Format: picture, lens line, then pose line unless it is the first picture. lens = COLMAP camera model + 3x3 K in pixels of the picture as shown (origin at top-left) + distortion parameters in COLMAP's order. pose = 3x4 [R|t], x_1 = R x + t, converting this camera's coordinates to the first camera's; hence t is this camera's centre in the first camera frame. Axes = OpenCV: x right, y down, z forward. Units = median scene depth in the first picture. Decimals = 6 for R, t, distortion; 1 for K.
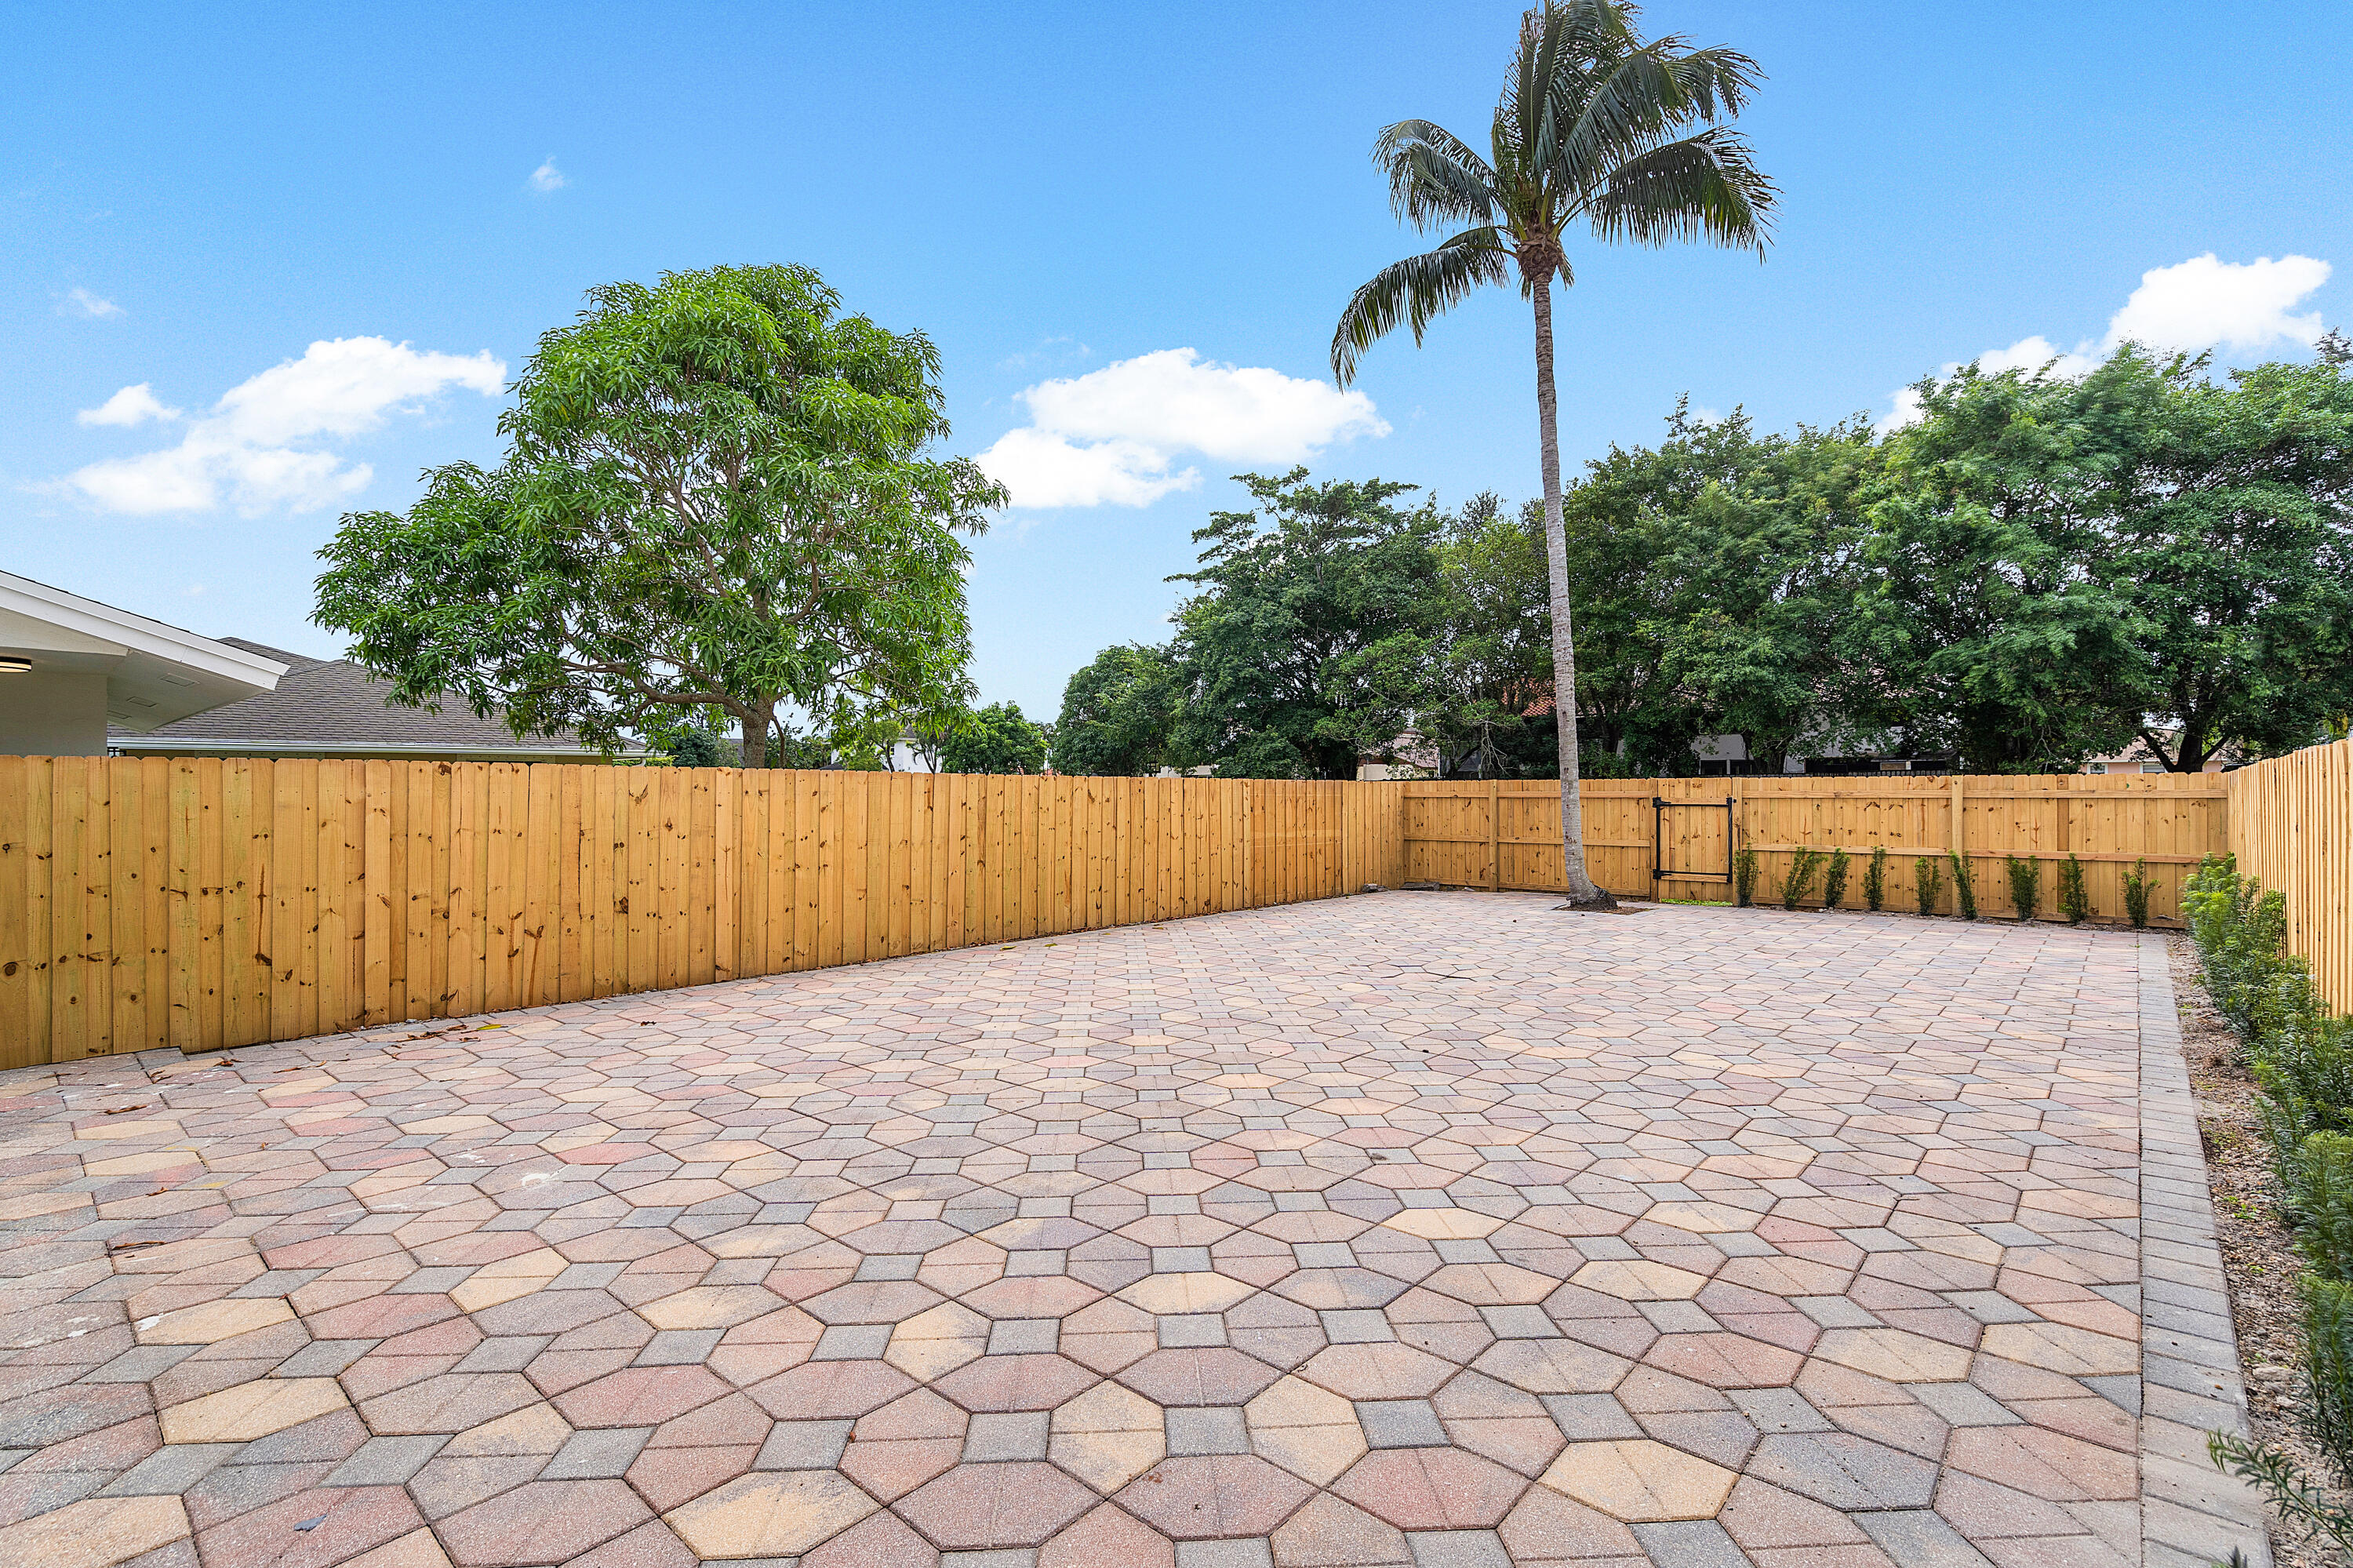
lens RADIAL K [[1065.8, 0, 1104.2], [0, 1065.8, 787.1], [0, 0, 1]] dist [0.001126, -0.000432]
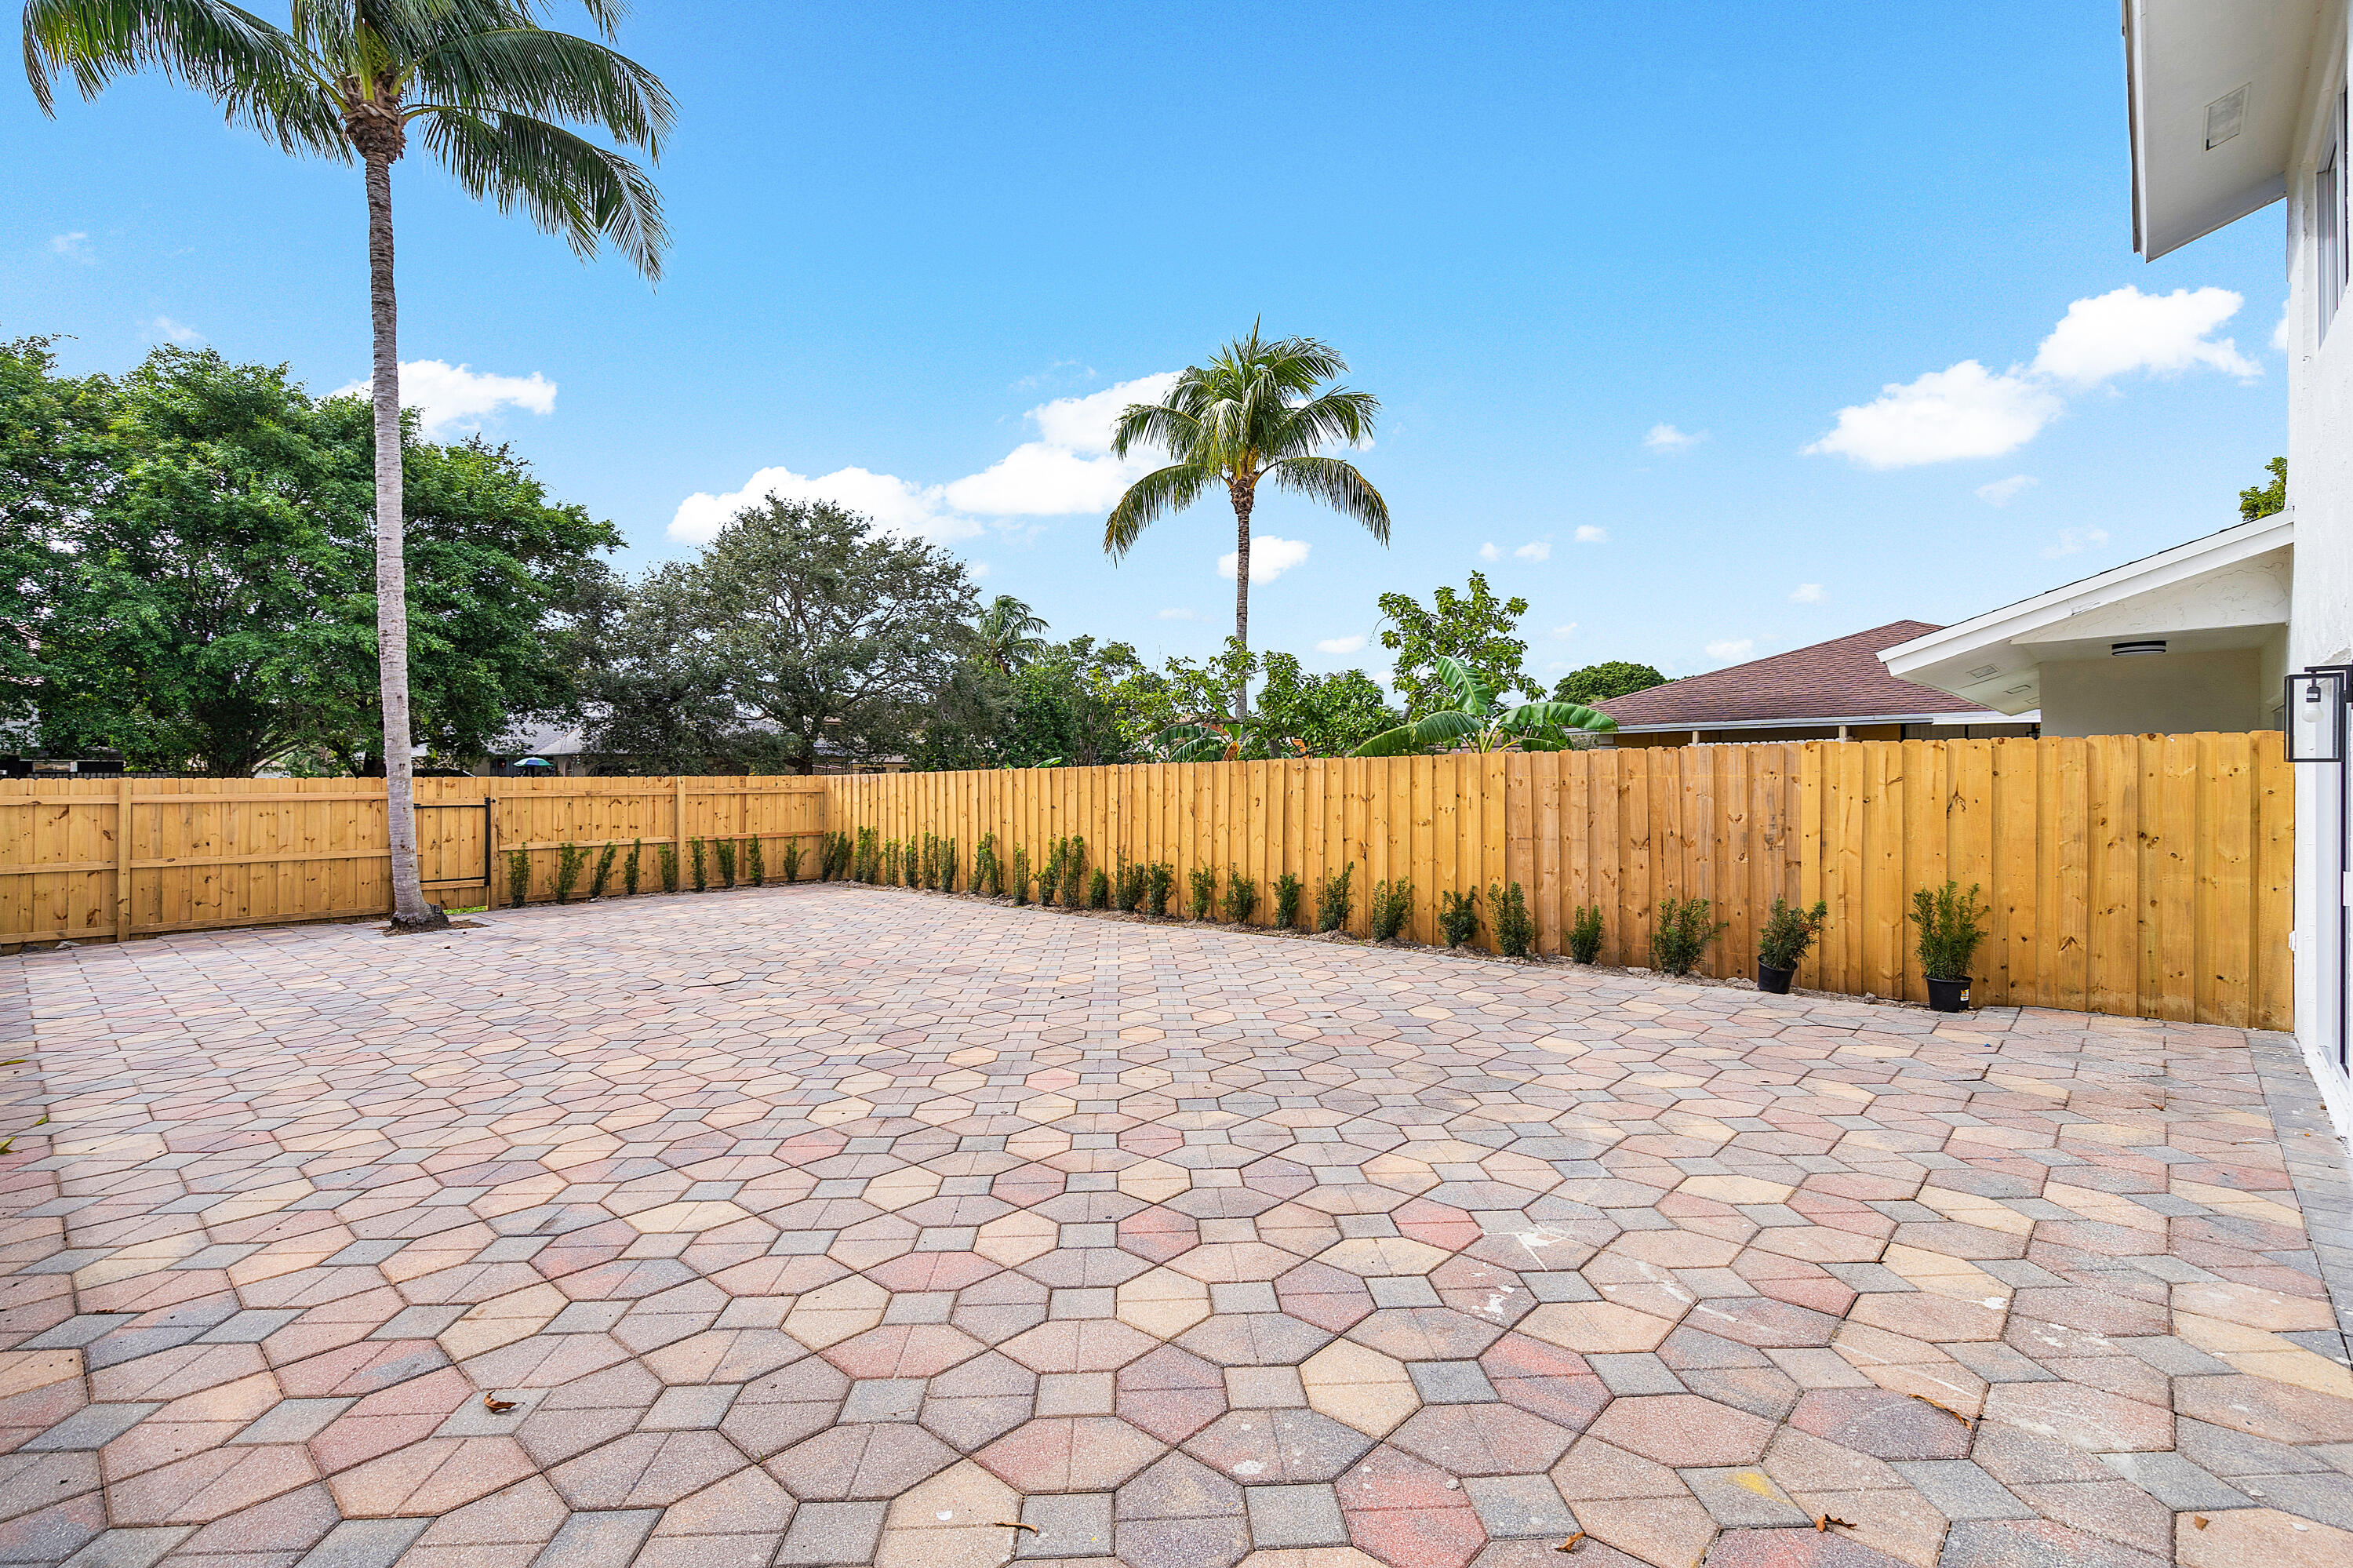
lens RADIAL K [[1092.1, 0, 1190.4], [0, 1092.1, 780.3], [0, 0, 1]] dist [0.001628, 0.000907]
pose [[-0.030541, 0.004730, 0.999522, -0.468775], [0.006789, 0.999967, -0.004524, 0.003445], [-0.999510, 0.006648, -0.030572, 0.439685]]
